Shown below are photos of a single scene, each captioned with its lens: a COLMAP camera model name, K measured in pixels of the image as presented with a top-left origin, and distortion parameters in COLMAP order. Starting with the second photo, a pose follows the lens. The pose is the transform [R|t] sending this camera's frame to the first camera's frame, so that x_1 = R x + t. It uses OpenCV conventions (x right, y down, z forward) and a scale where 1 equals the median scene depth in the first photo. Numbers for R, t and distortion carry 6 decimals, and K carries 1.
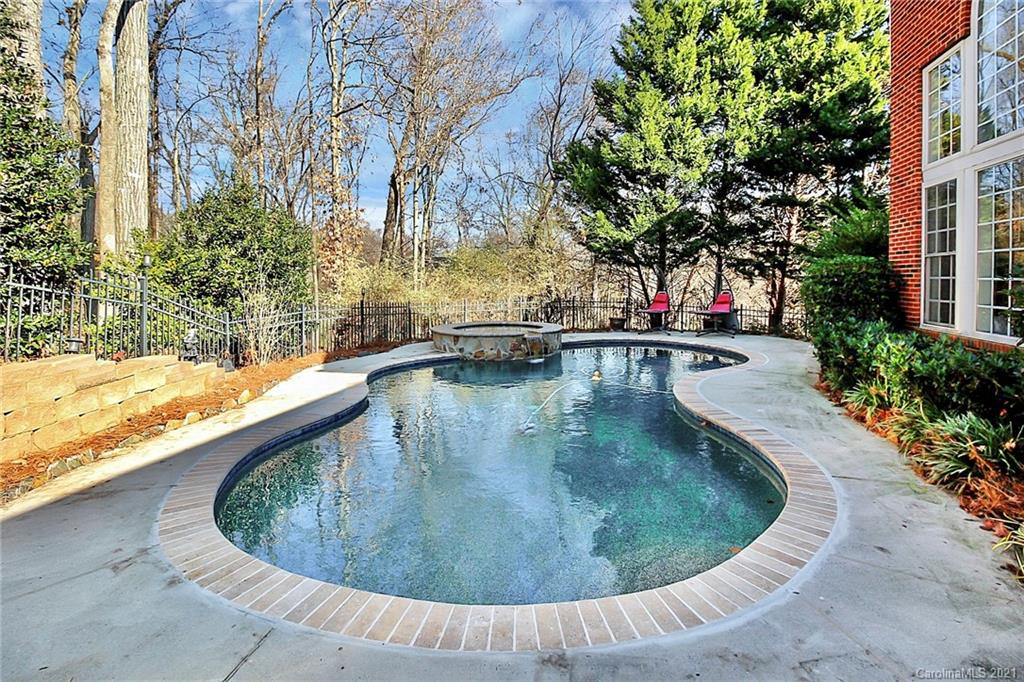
lens RADIAL K [[482.1, 0, 503.2], [0, 482.1, 293.2], [0, 0, 1]] dist [-0.007132, -0.003086]
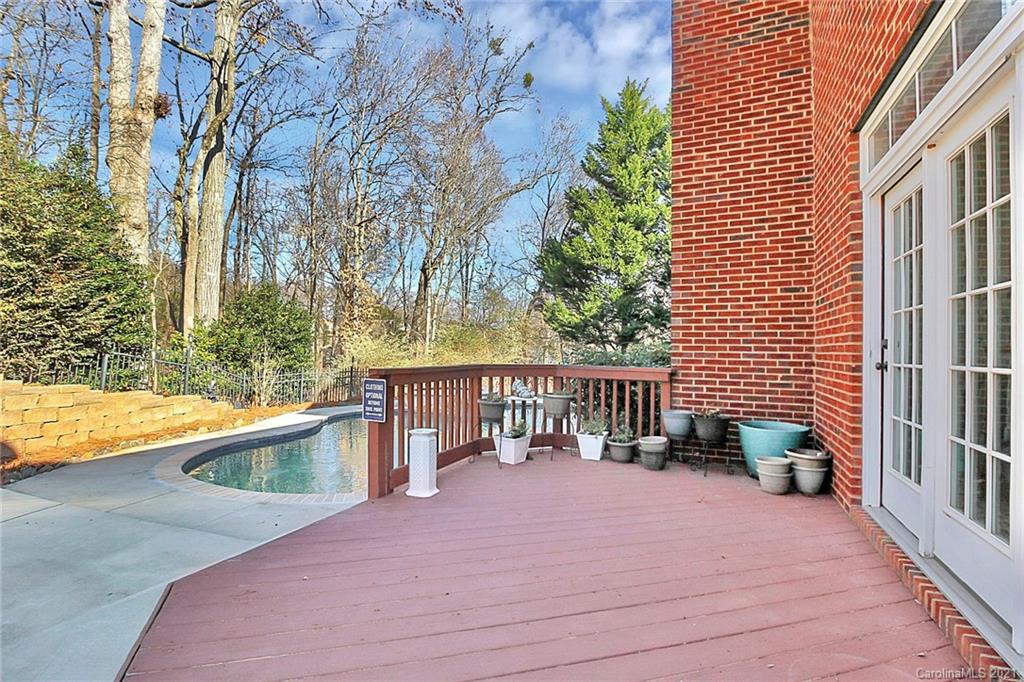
lens RADIAL K [[482.1, 0, 512.0], [0, 482.1, 341.1], [0, 0, 1]] dist [-0.007132, -0.003086]
pose [[0.988231, 0.018977, -0.151788, 0.615905], [-0.025735, 0.998757, -0.042683, -0.017705], [0.150790, 0.046087, 0.987491, -0.486780]]
